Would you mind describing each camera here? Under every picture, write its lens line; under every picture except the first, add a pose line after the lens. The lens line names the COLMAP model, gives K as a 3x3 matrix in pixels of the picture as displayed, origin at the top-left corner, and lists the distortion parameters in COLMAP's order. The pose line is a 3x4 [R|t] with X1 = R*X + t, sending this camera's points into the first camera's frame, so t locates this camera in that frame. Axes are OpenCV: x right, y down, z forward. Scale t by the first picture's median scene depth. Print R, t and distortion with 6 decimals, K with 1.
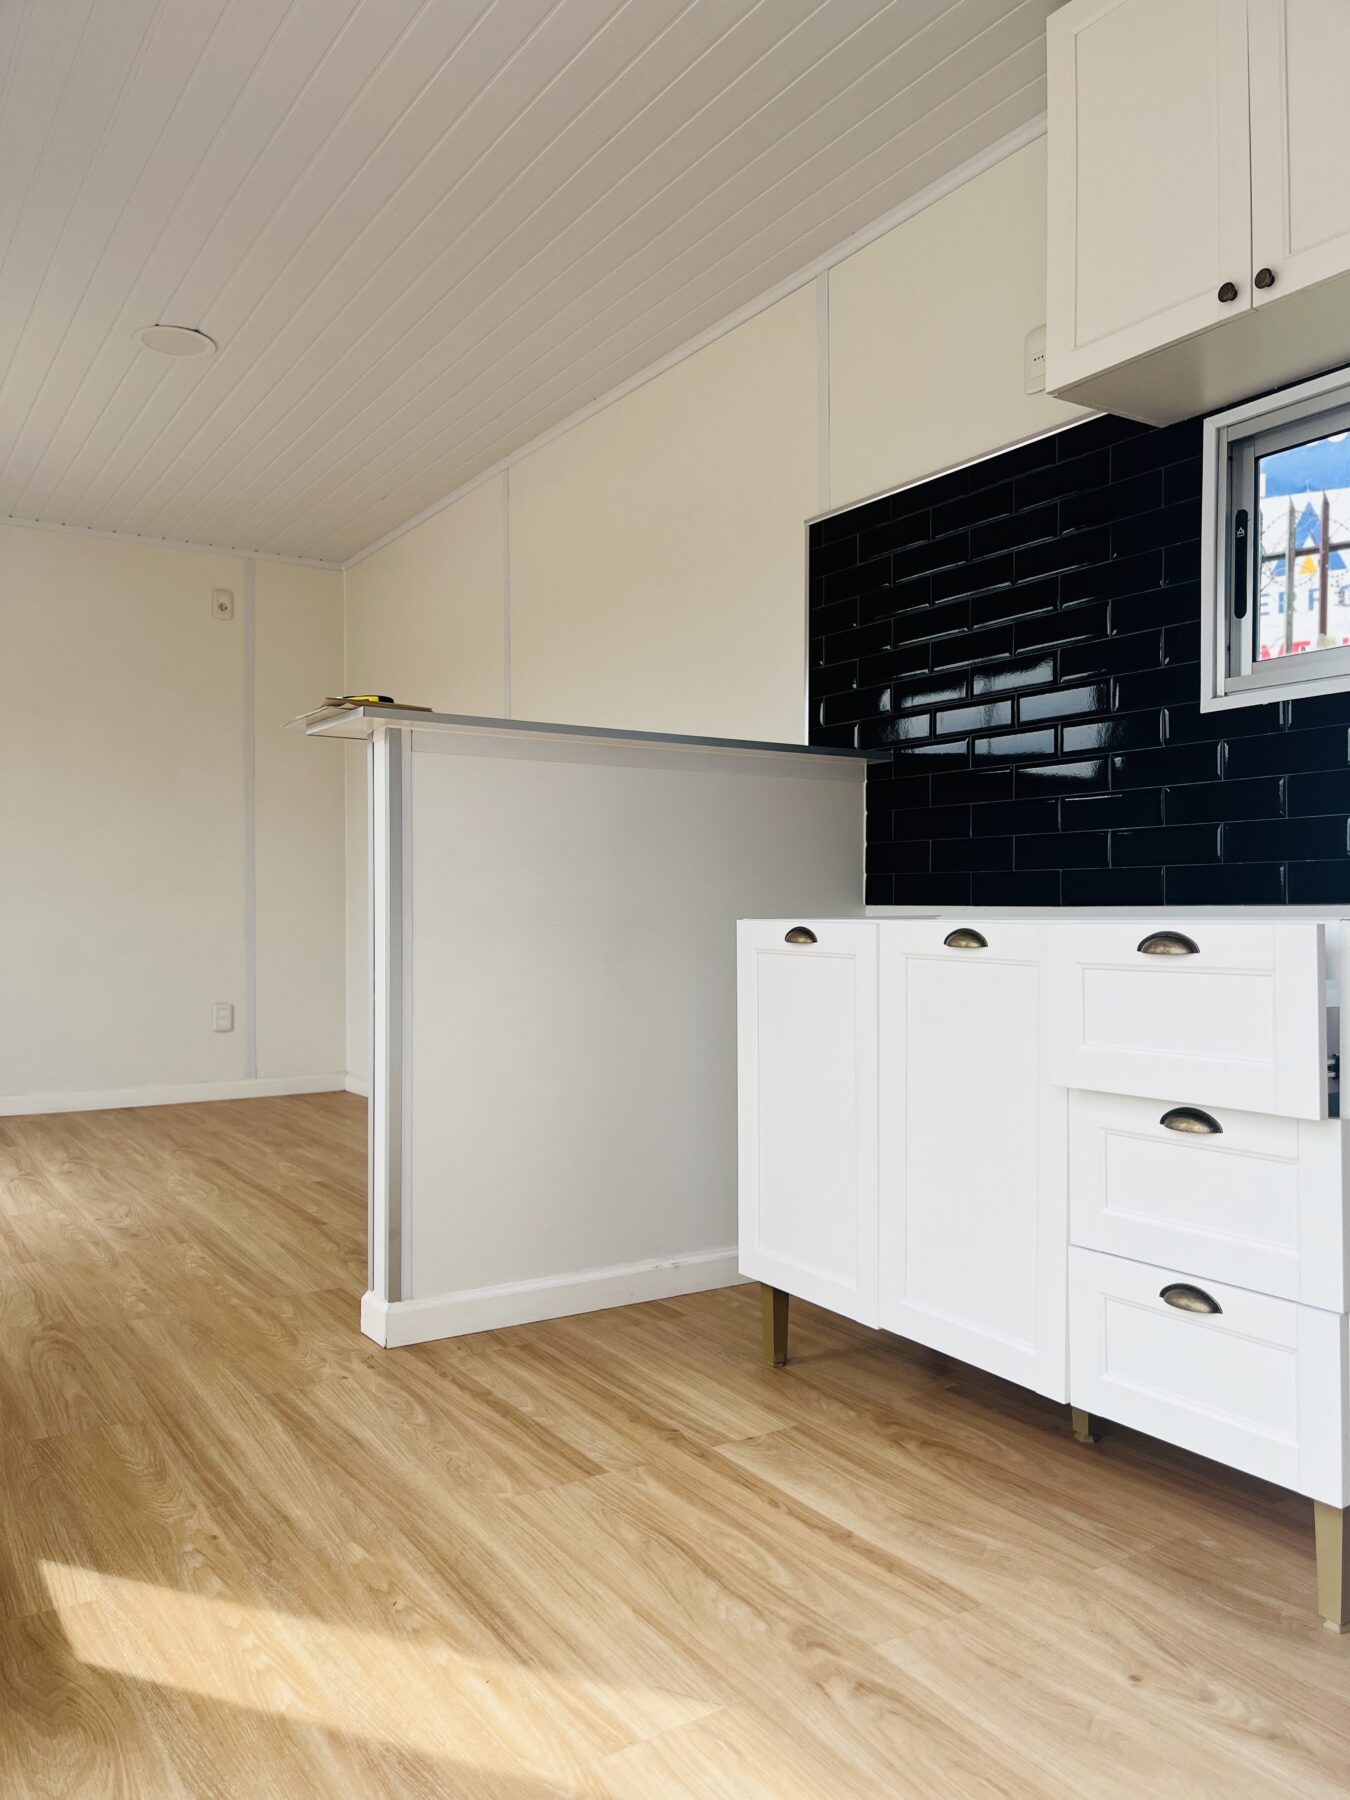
lens RADIAL K [[1364.5, 0, 685.8], [0, 1364.5, 914.7], [0, 0, 1]] dist [0.063313, -0.084912]
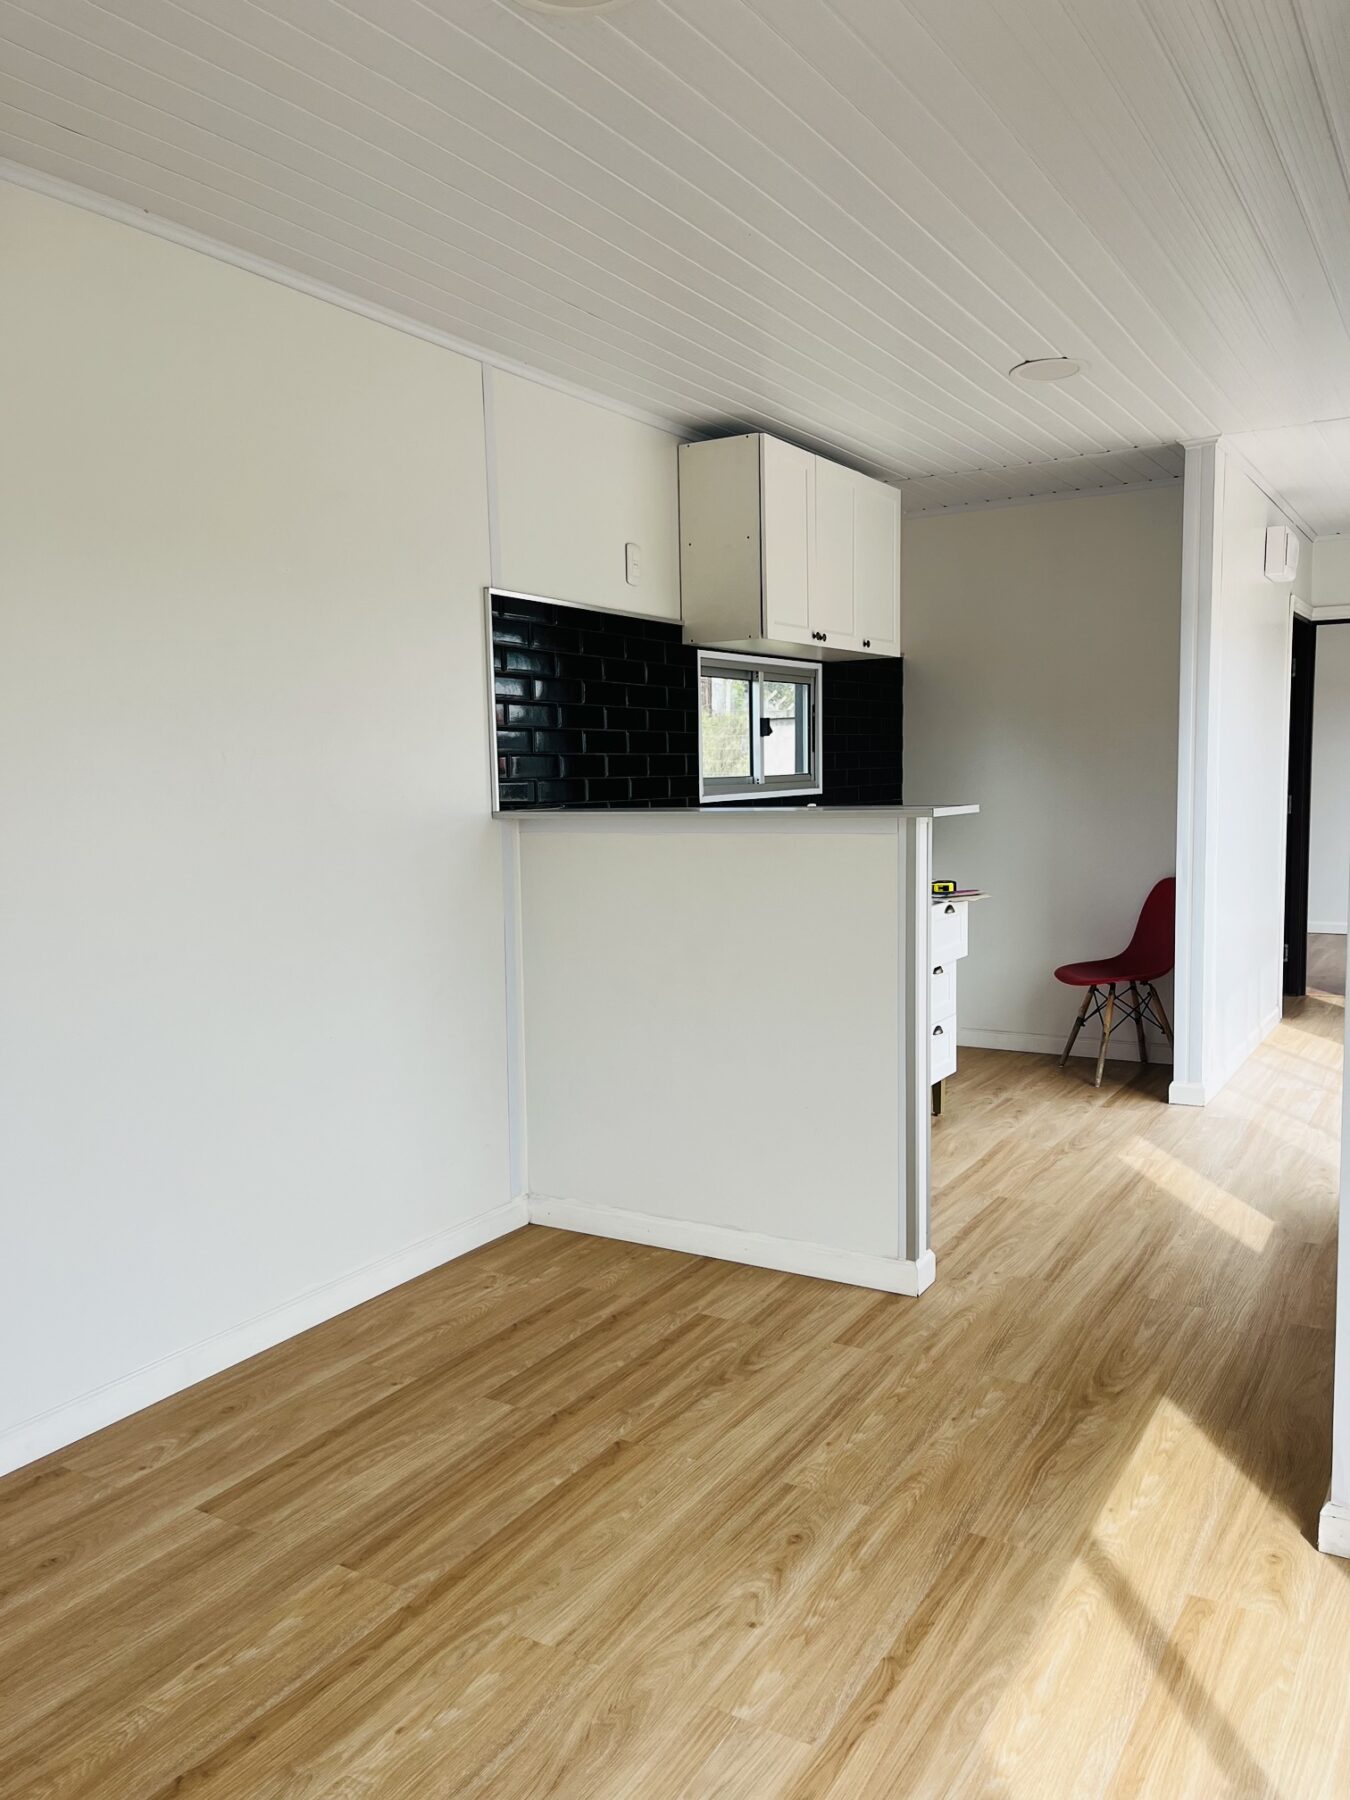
lens RADIAL K [[1364.5, 0, 685.5], [0, 1364.5, 888.6], [0, 0, 1]] dist [0.063313, -0.084912]
pose [[-0.440440, -0.065018, 0.895425, -1.556197], [0.030455, 0.995718, 0.087281, -0.225608], [-0.897266, 0.065712, -0.436574, 2.158891]]
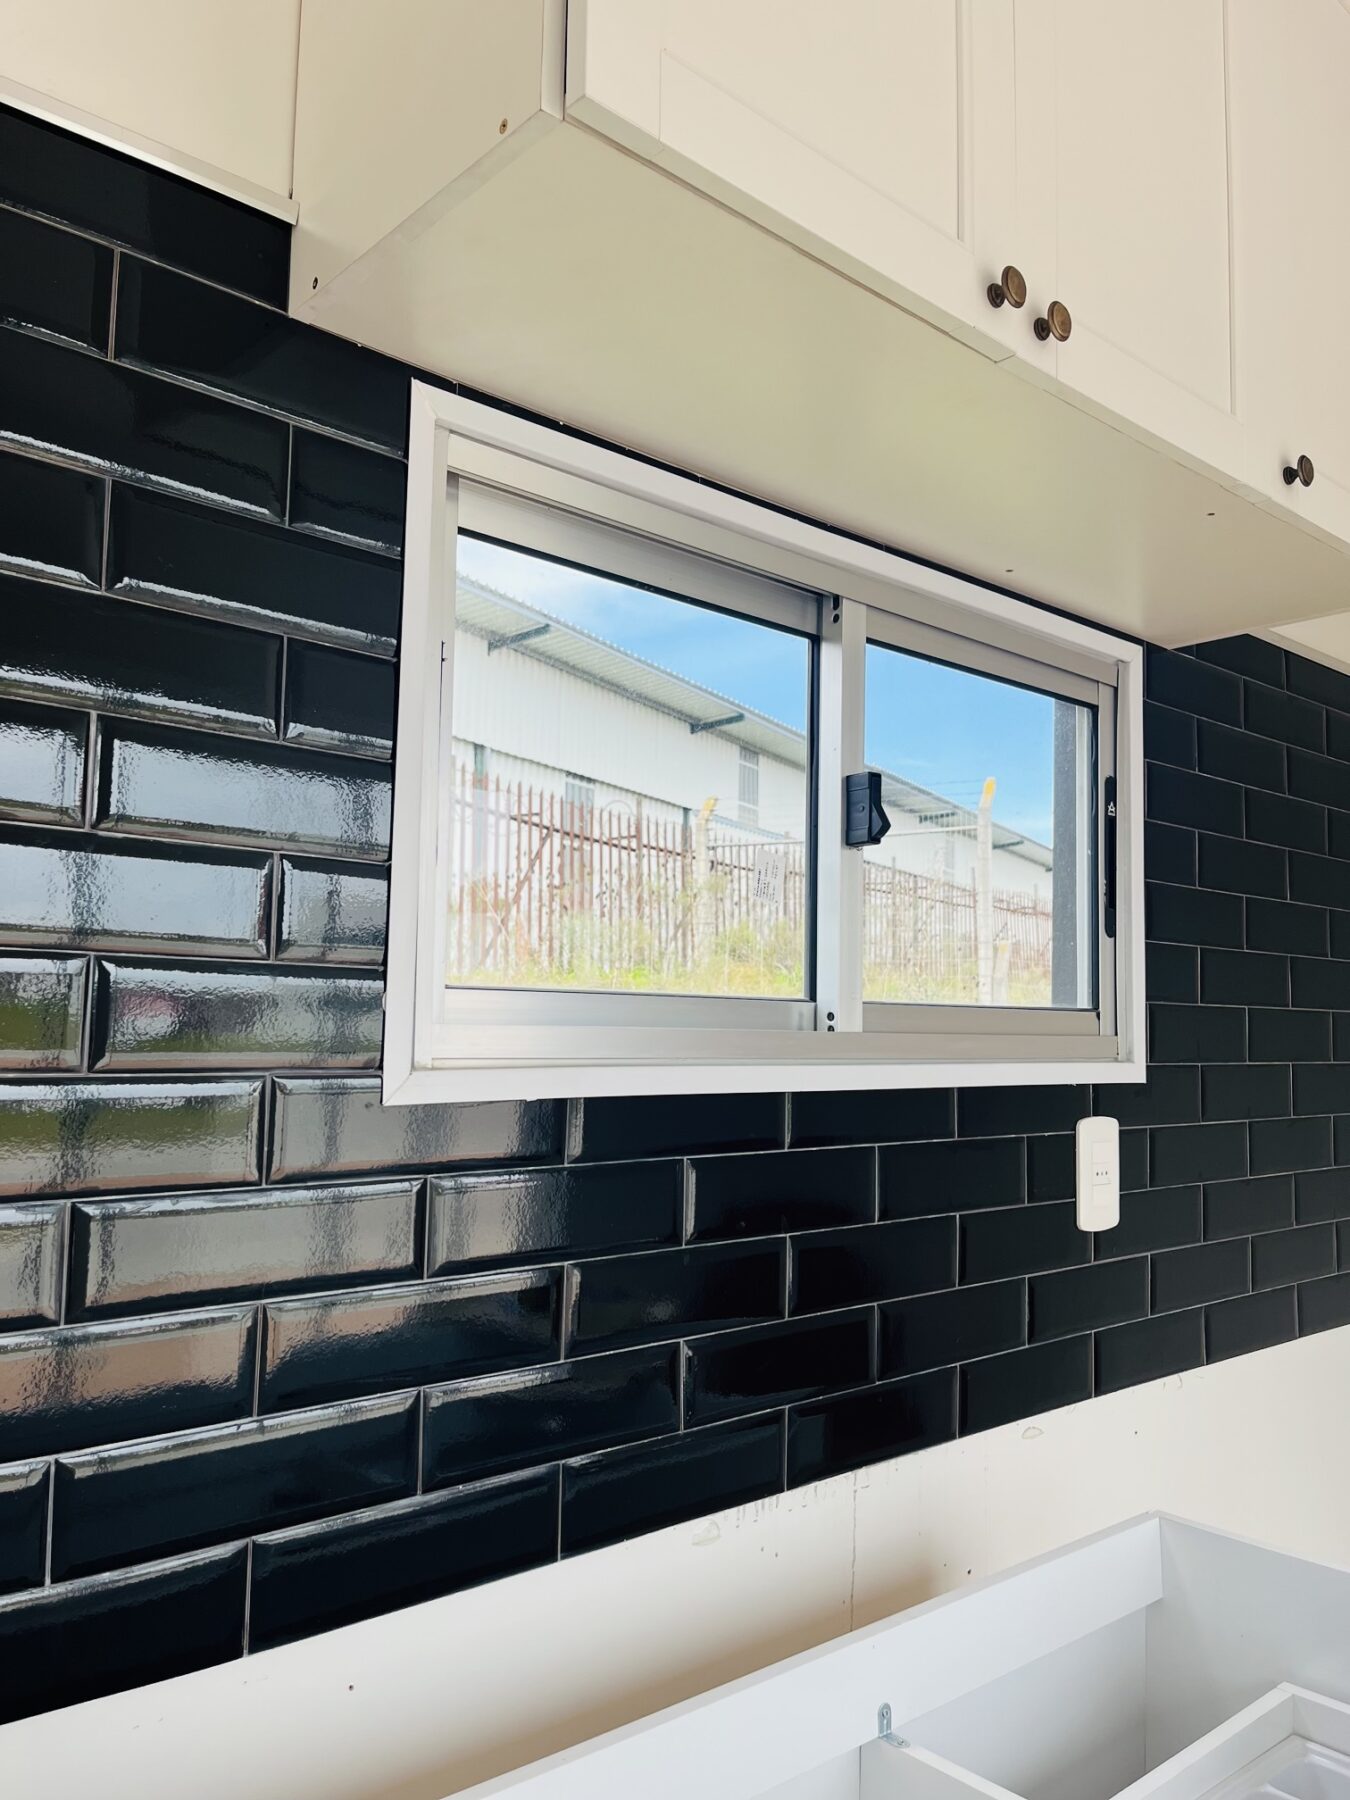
lens RADIAL K [[1364.5, 0, 674.8], [0, 1364.5, 905.8], [0, 0, 1]] dist [0.063313, -0.084912]
pose [[-0.143131, 0.084655, 0.986077, -0.029270], [-0.011990, 0.996114, -0.087257, -0.197150], [-0.989631, -0.024312, -0.141560, 1.129227]]
